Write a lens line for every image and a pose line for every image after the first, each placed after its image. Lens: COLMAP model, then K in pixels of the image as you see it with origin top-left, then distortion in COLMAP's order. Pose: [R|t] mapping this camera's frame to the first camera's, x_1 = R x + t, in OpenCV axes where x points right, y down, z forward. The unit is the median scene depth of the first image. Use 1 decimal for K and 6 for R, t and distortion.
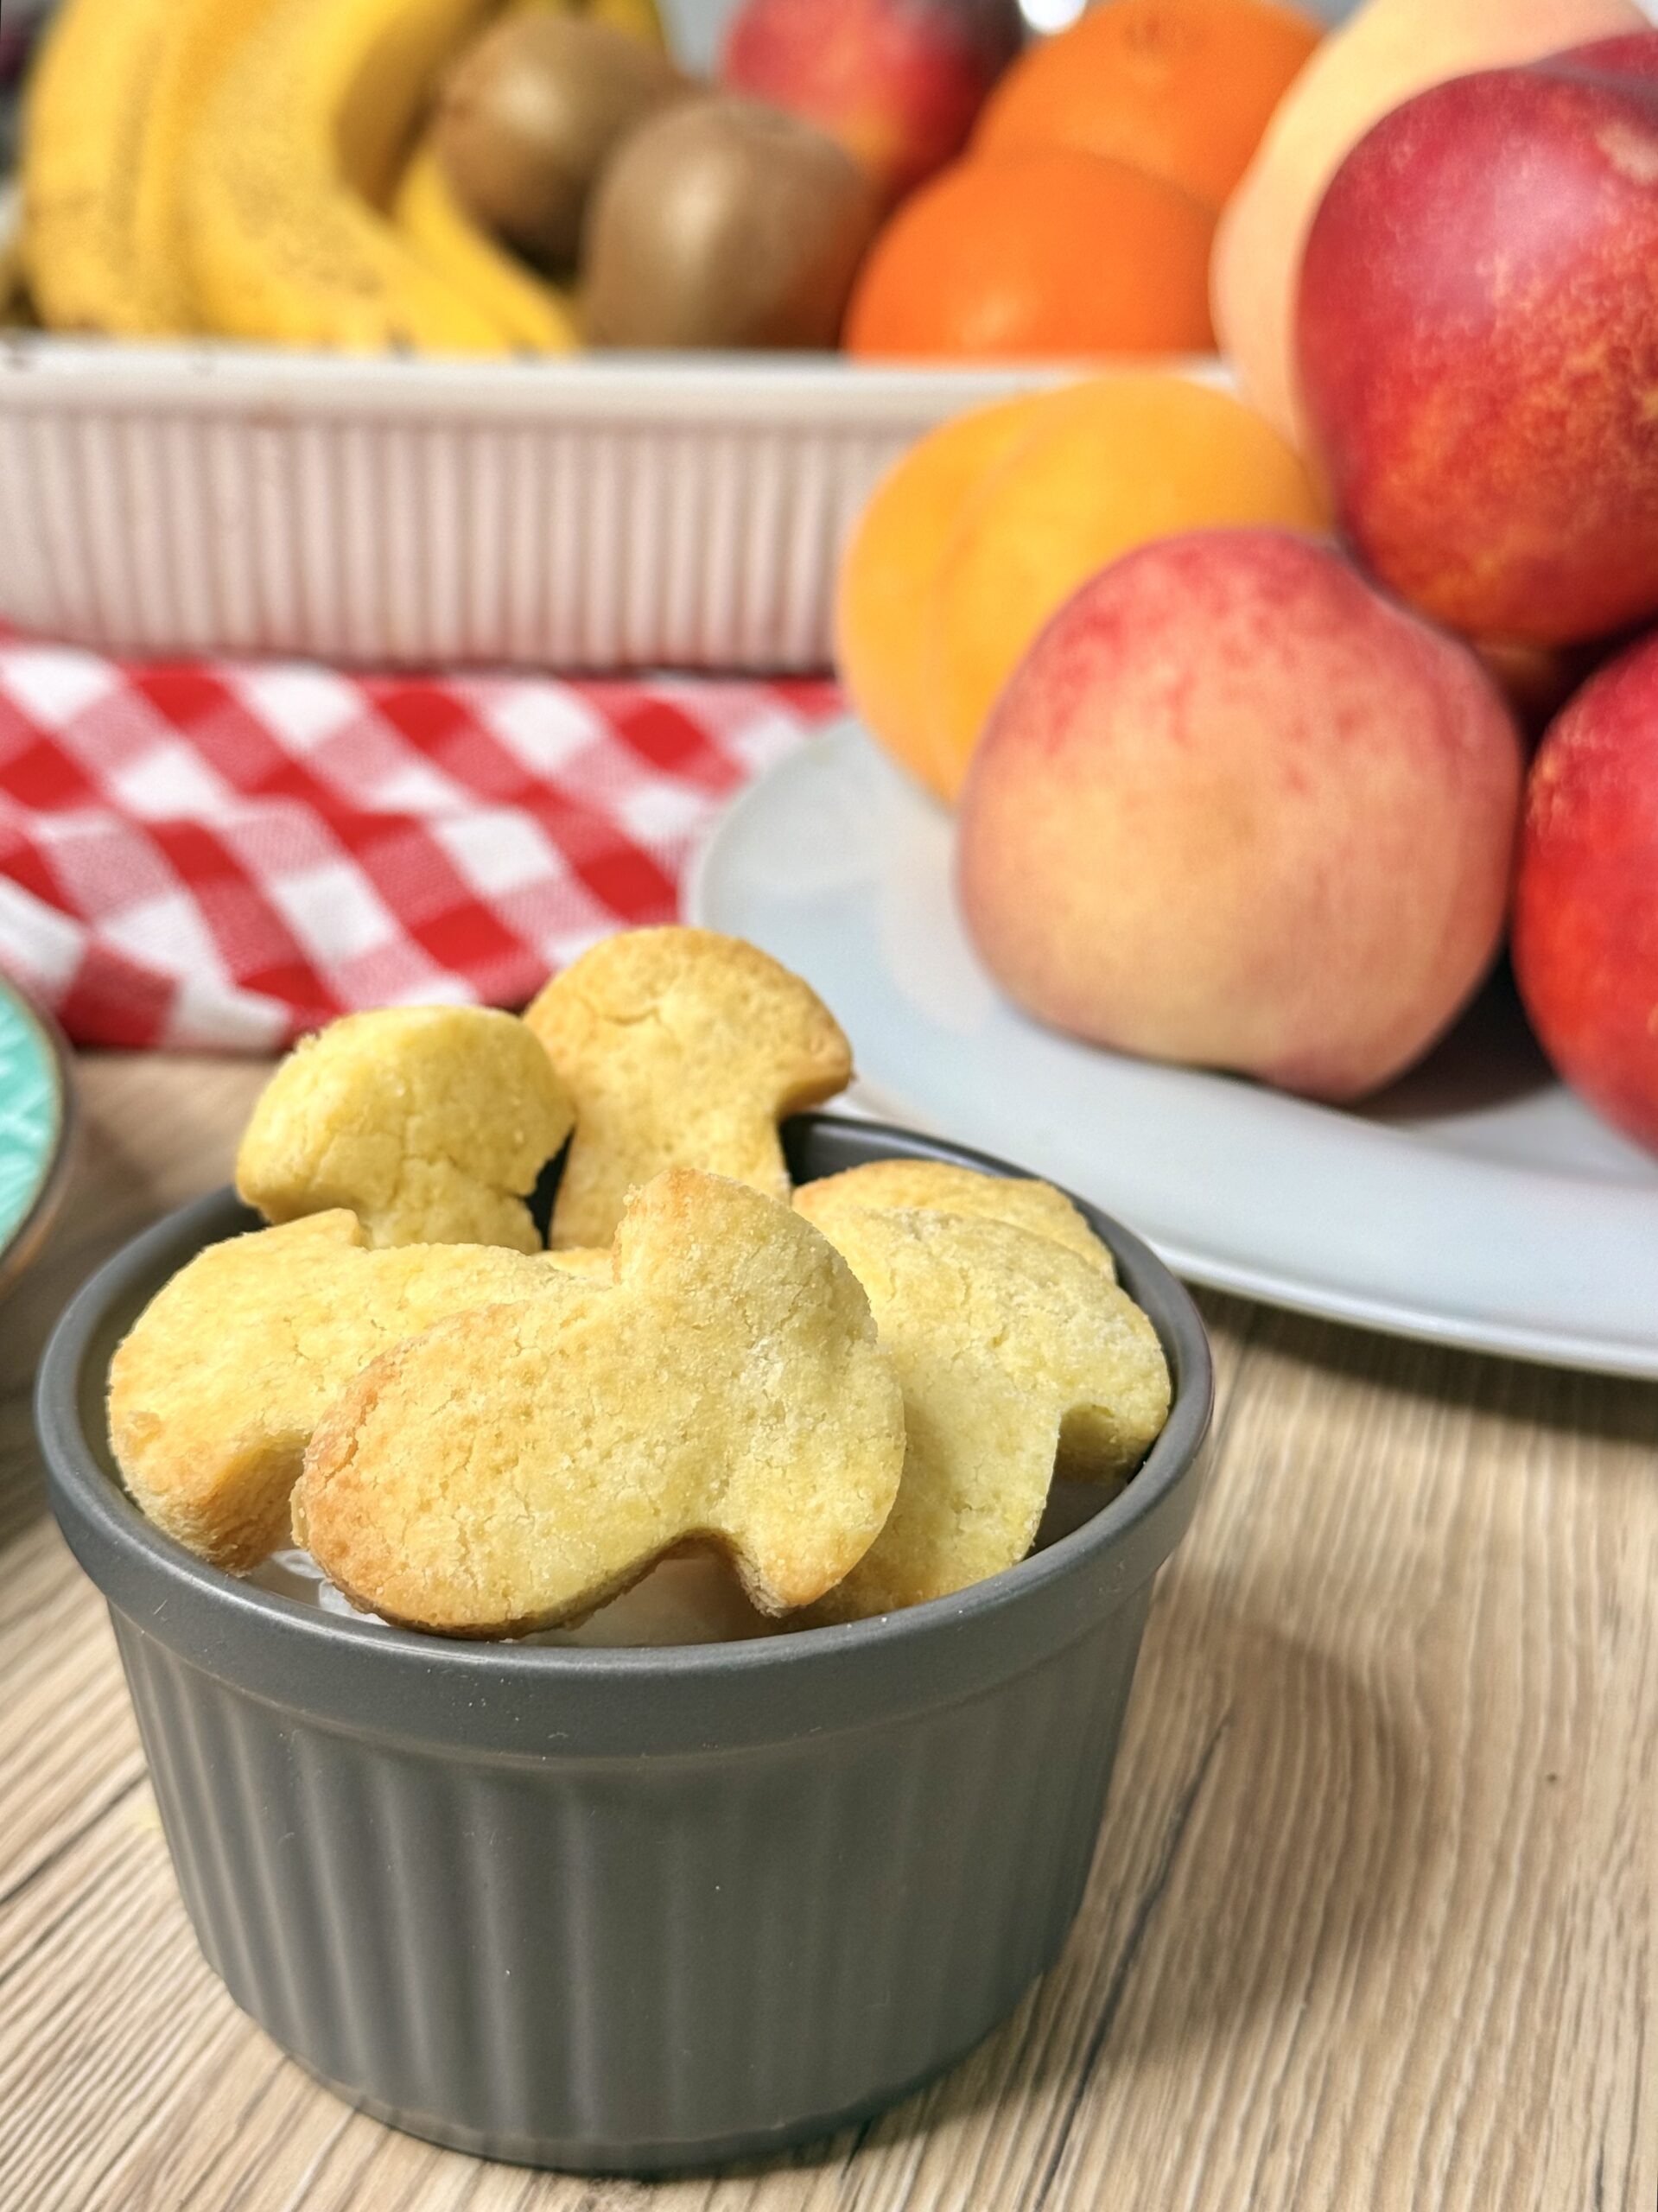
lens RADIAL K [[3071.9, 0, 838.4], [0, 3071.9, 1116.5], [0, 0, 1]] dist [0.184112, -0.438762]
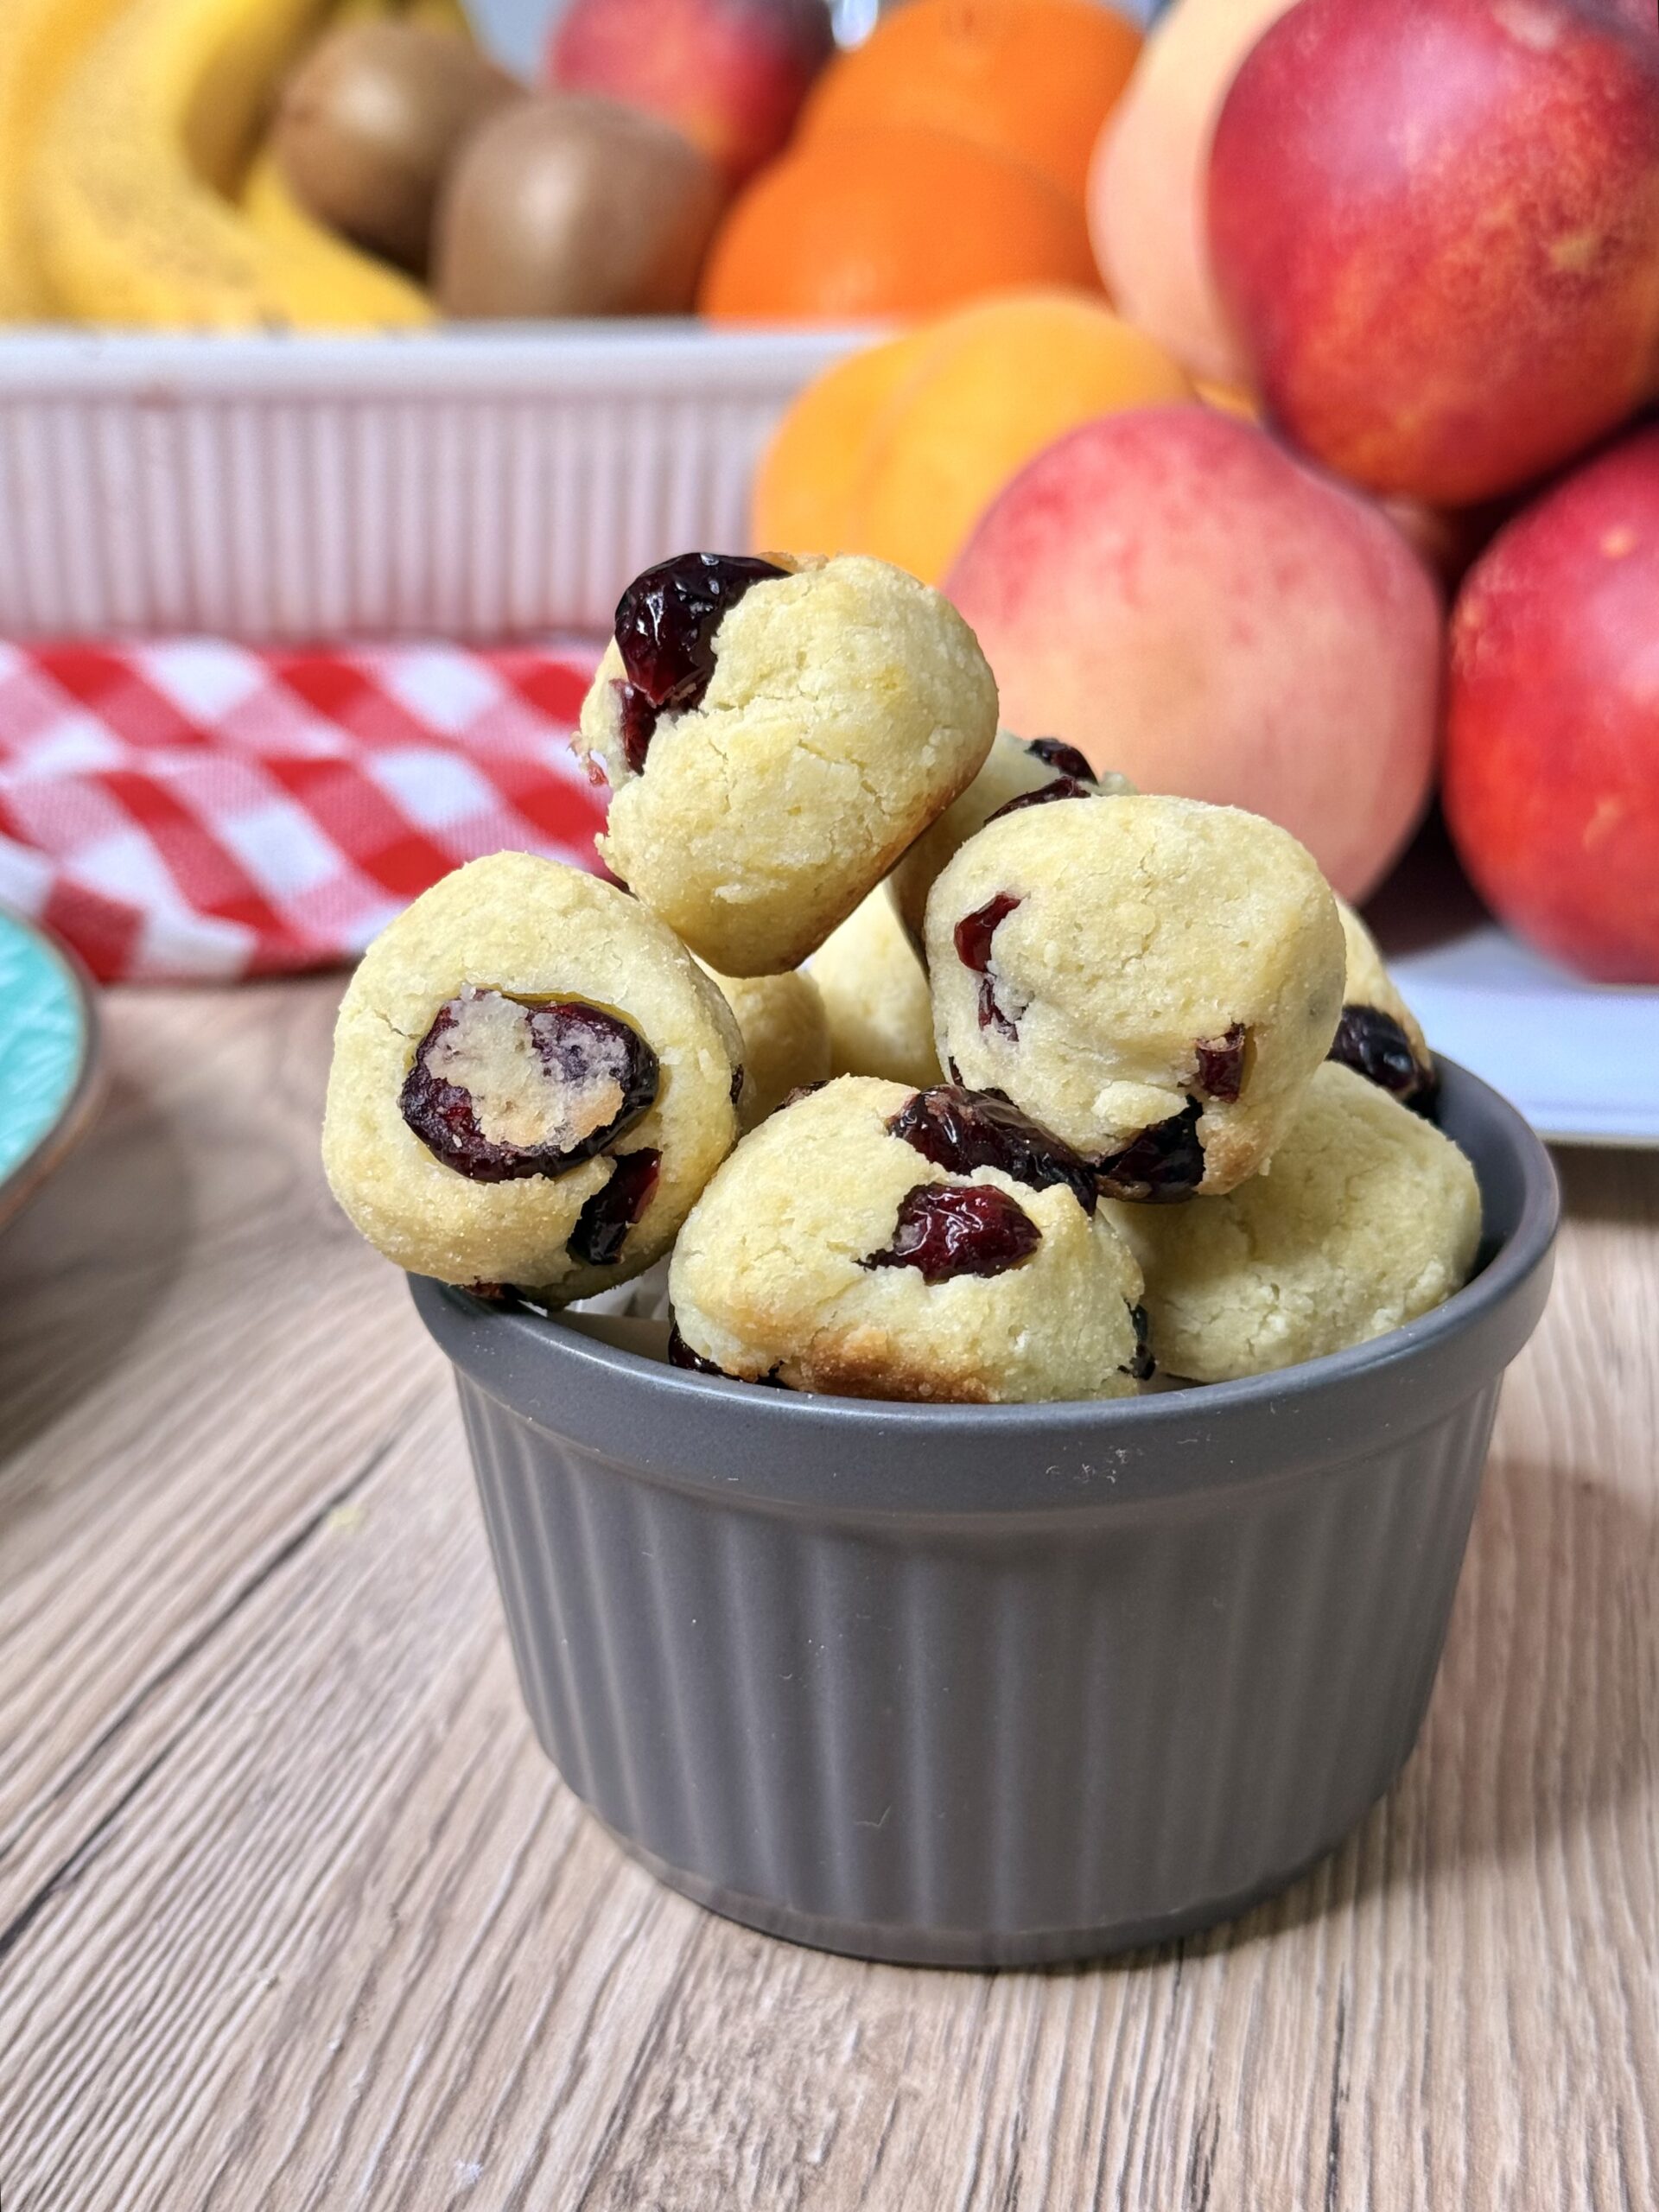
lens RADIAL K [[3072.1, 0, 838.9], [0, 3072.1, 1116.5], [0, 0, 1]] dist [0.184112, -0.438762]
pose [[0.995180, -0.056882, 0.079878, -0.089051], [0.059283, 0.997848, -0.028024, 0.083180], [-0.078112, 0.032624, 0.996411, -0.043698]]
